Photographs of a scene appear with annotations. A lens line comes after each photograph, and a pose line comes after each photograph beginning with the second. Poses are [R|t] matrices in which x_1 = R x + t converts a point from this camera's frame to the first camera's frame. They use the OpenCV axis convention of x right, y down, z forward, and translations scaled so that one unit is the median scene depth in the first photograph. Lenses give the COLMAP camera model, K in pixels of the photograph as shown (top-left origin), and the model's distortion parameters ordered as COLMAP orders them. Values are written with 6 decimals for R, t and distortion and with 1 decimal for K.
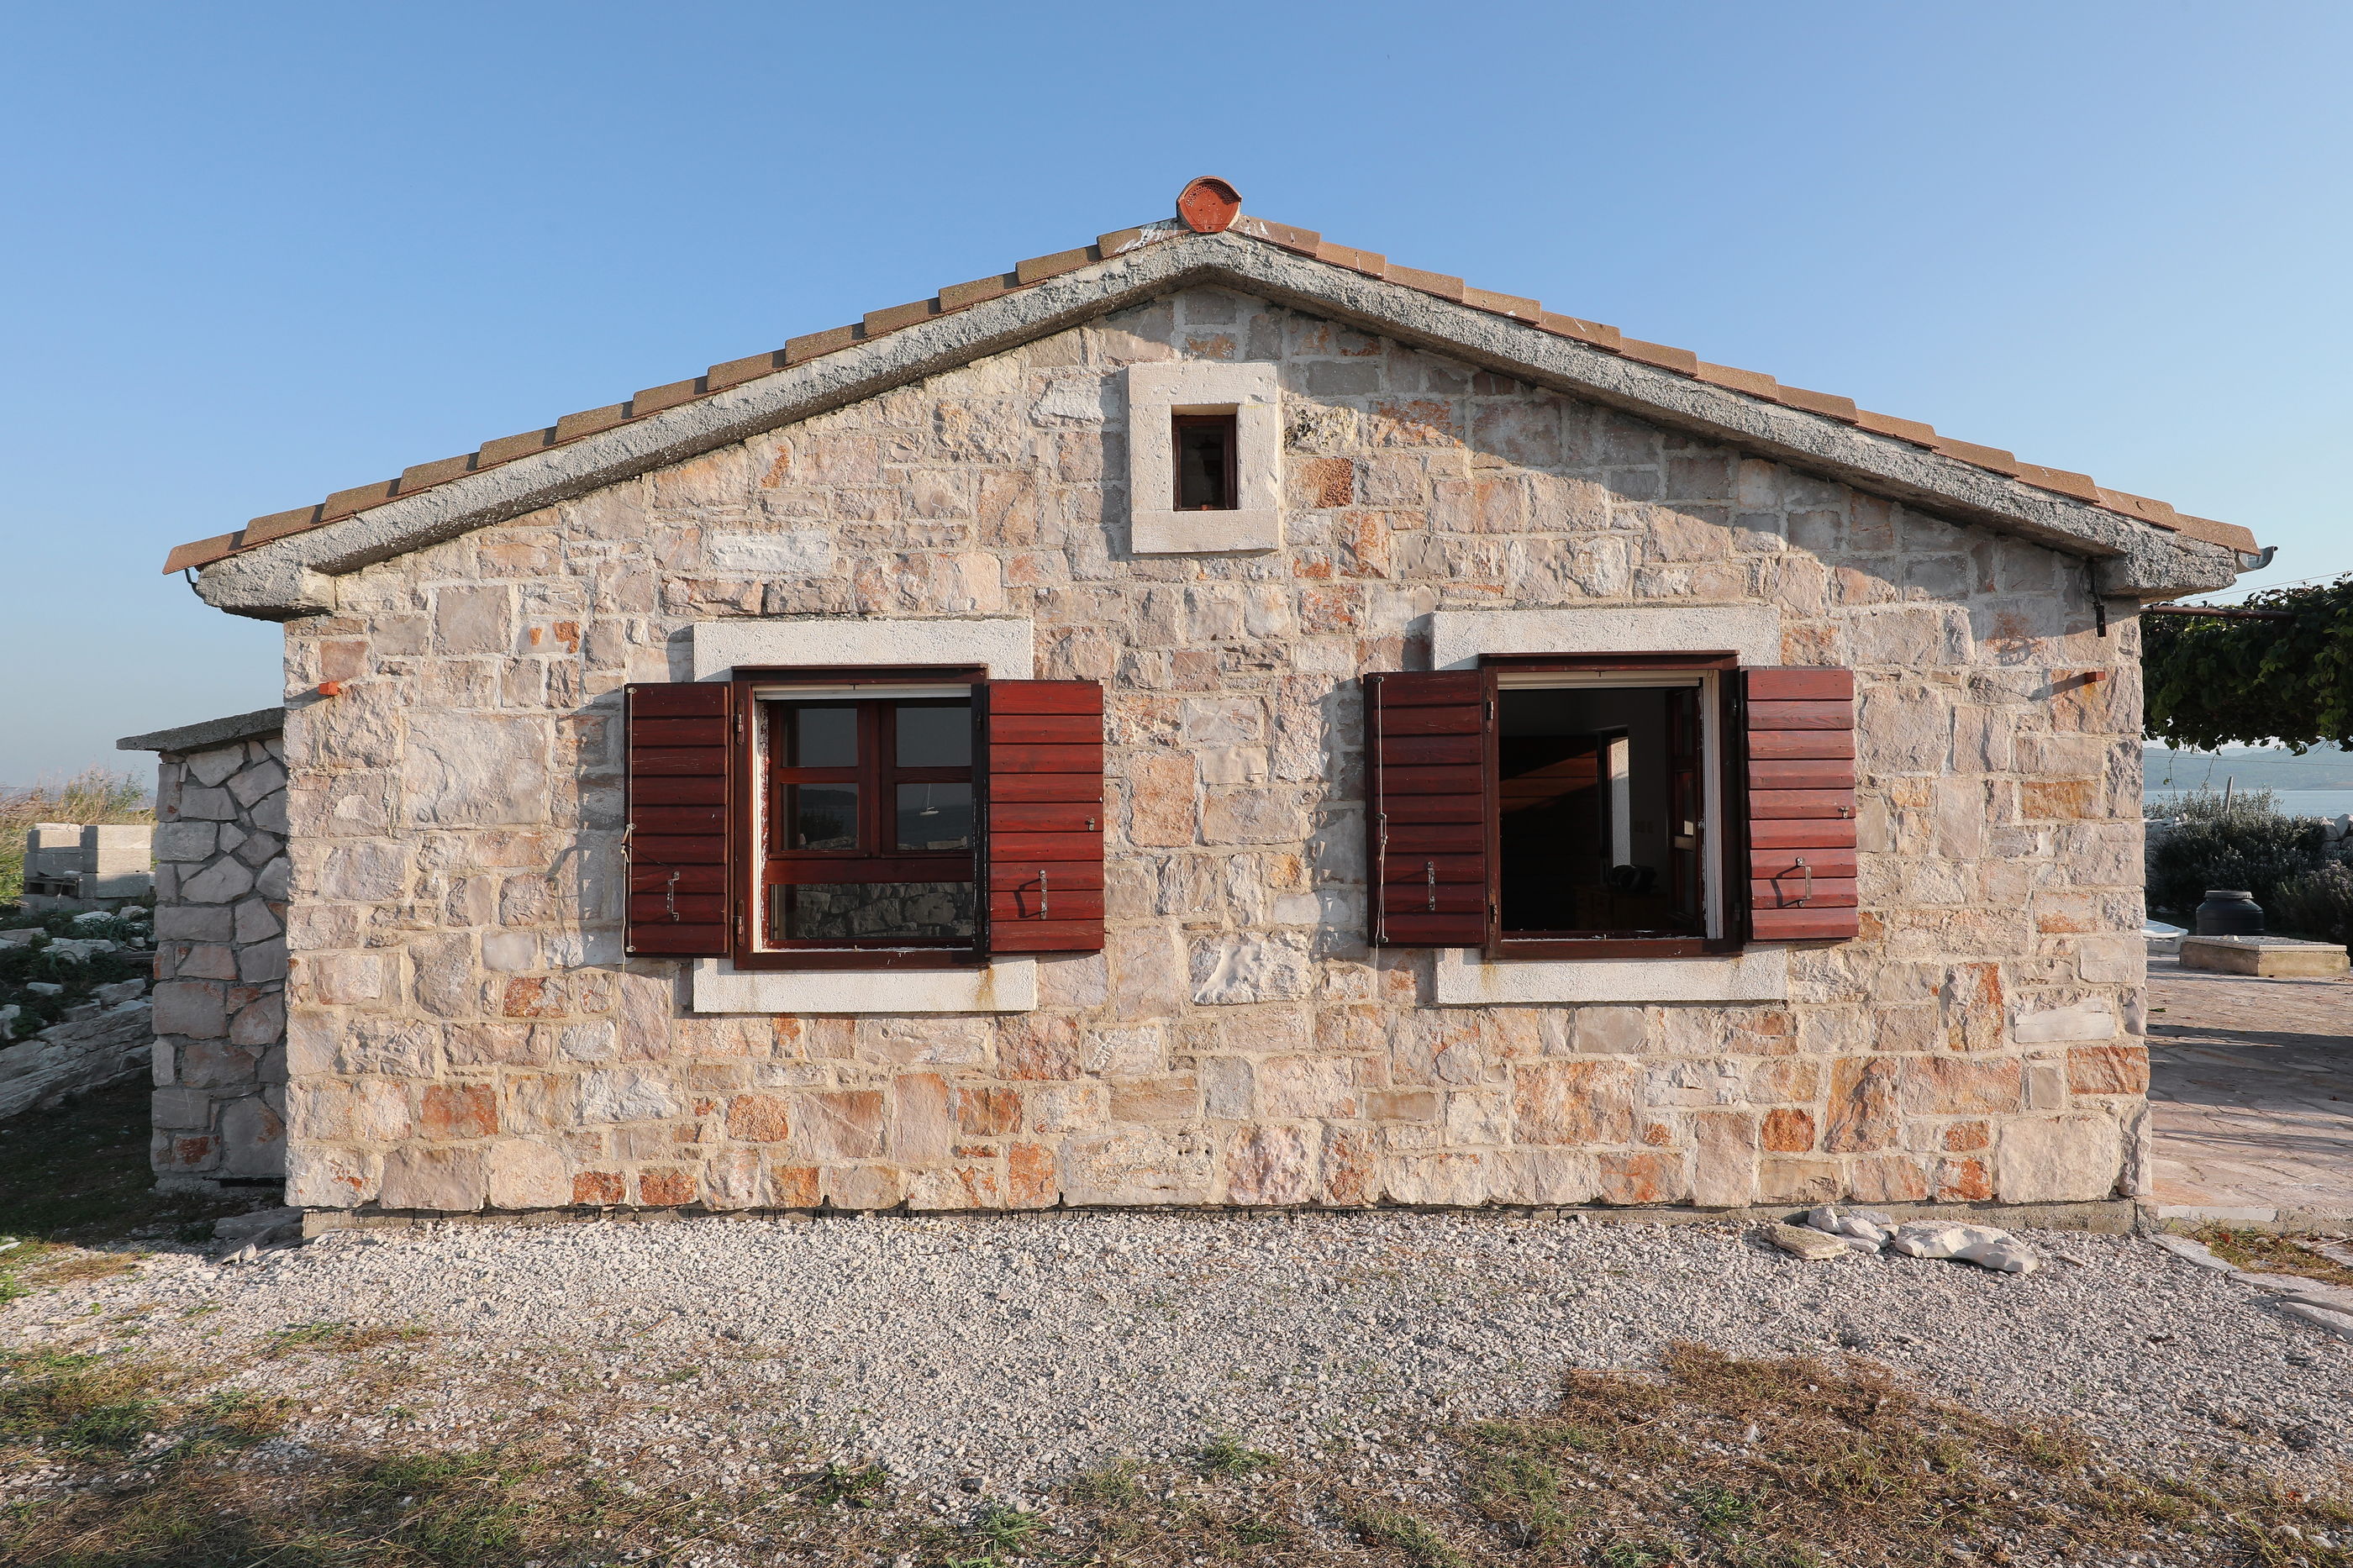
lens RADIAL K [[1412.9, 0, 1173.2], [0, 1412.9, 850.7], [0, 0, 1]] dist [-0.000717, 0.000534]
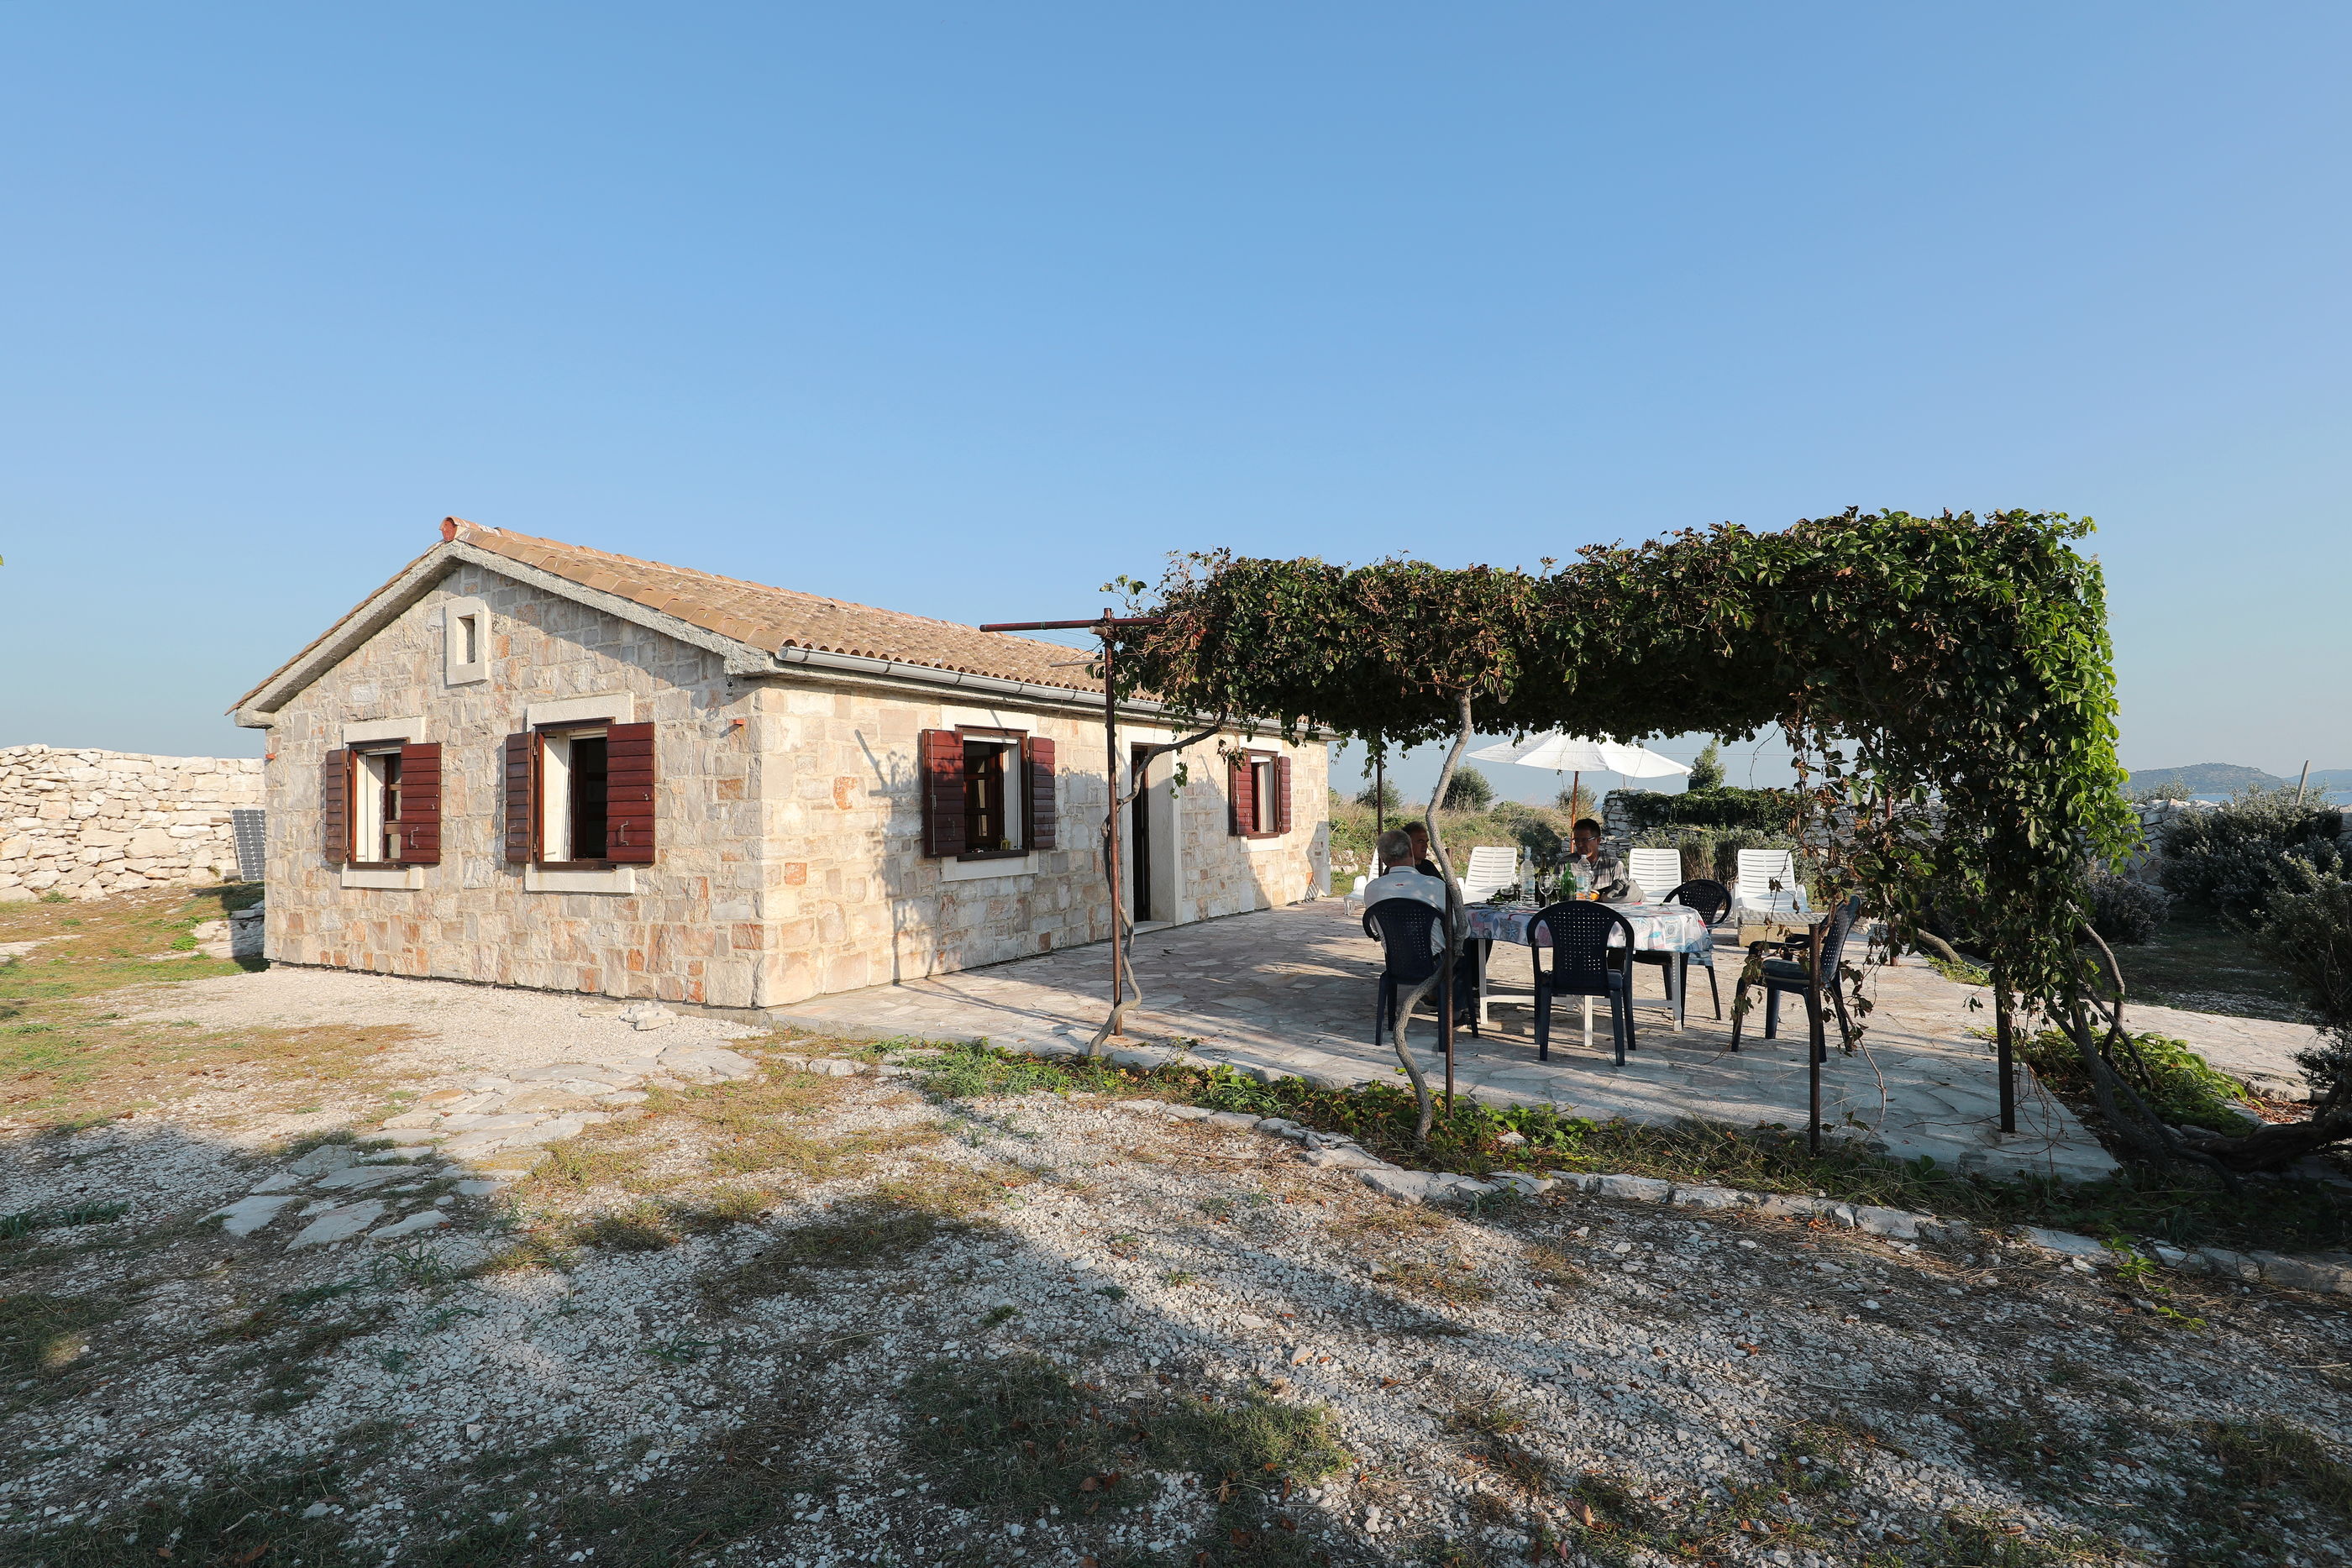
lens RADIAL K [[1144.4, 0, 1176.0], [0, 1144.4, 784.0], [0, 0, 1]] dist [-0.000097, -0.000075]
pose [[0.878904, -0.018326, -0.476647, 1.850326], [0.016488, 0.999832, -0.008038, -0.021370], [0.476715, -0.000794, 0.879058, -0.040516]]
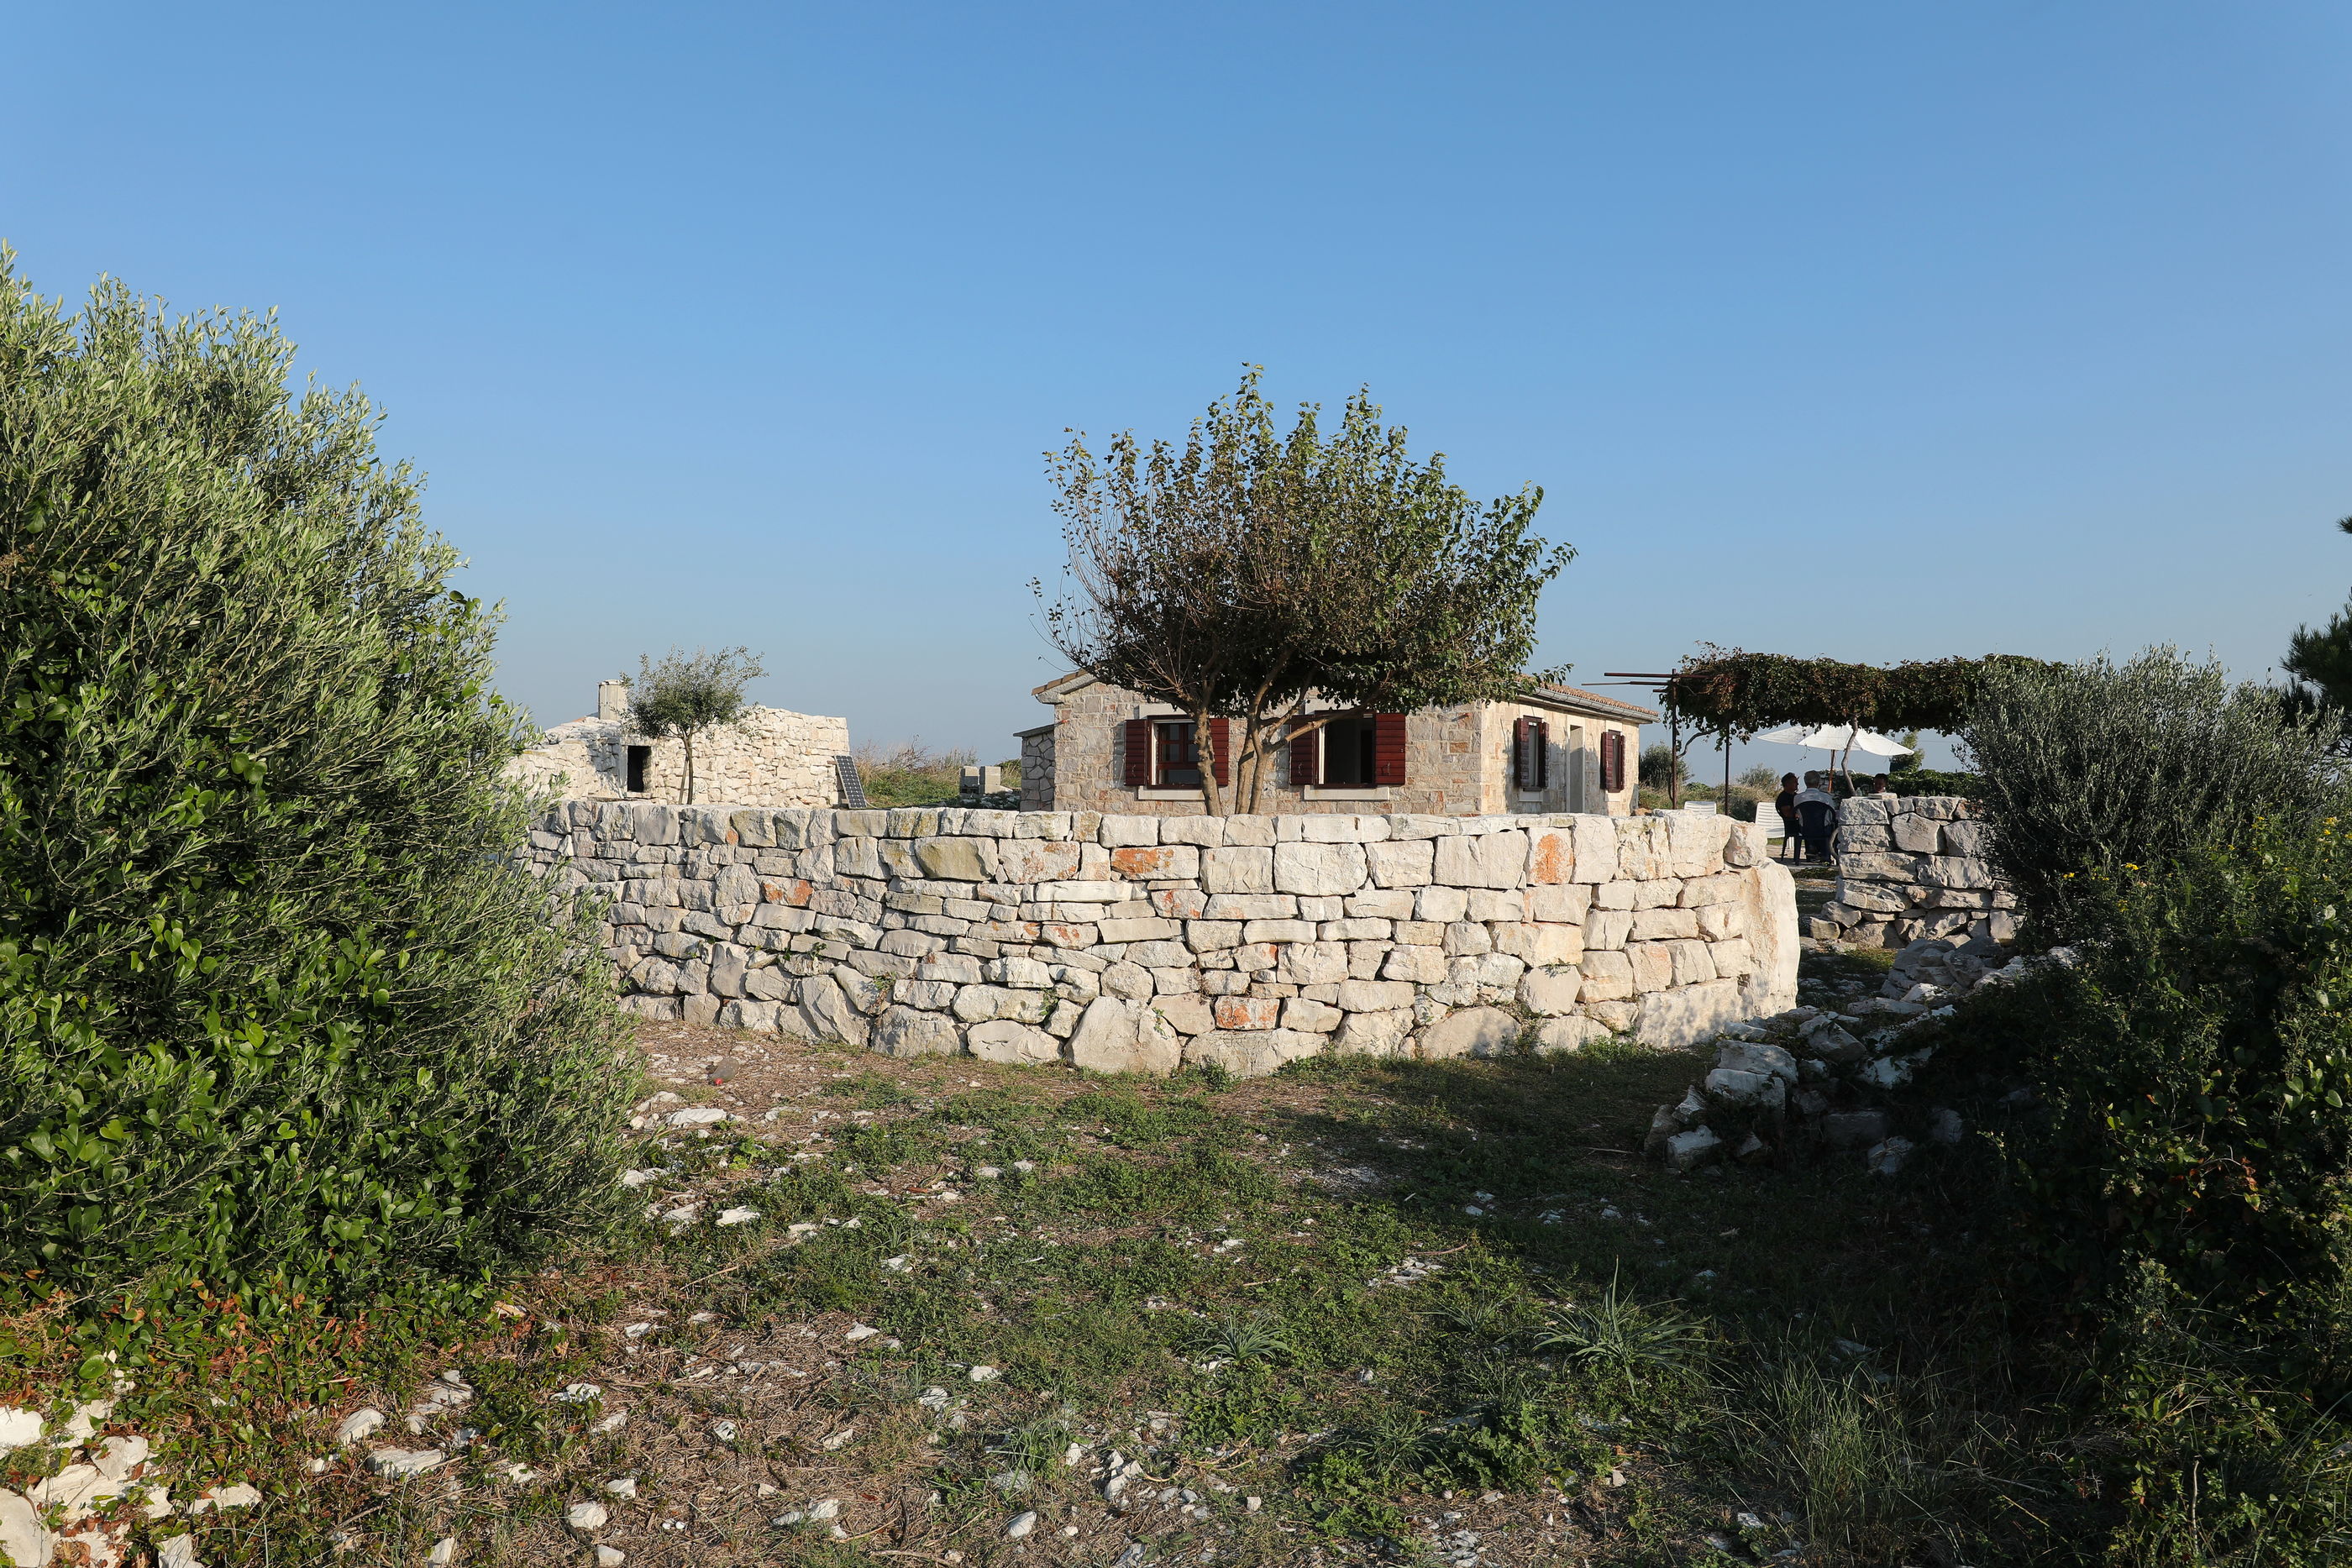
lens RADIAL K [[1557.9, 0, 1176.0], [0, 1557.9, 784.0], [0, 0, 1]] dist [-0.004671, -0.000959]
pose [[0.887413, 0.009752, -0.460872, 1.854141], [-0.008120, 0.999952, 0.005525, 0.043477], [0.460904, -0.001161, 0.887449, -2.986745]]
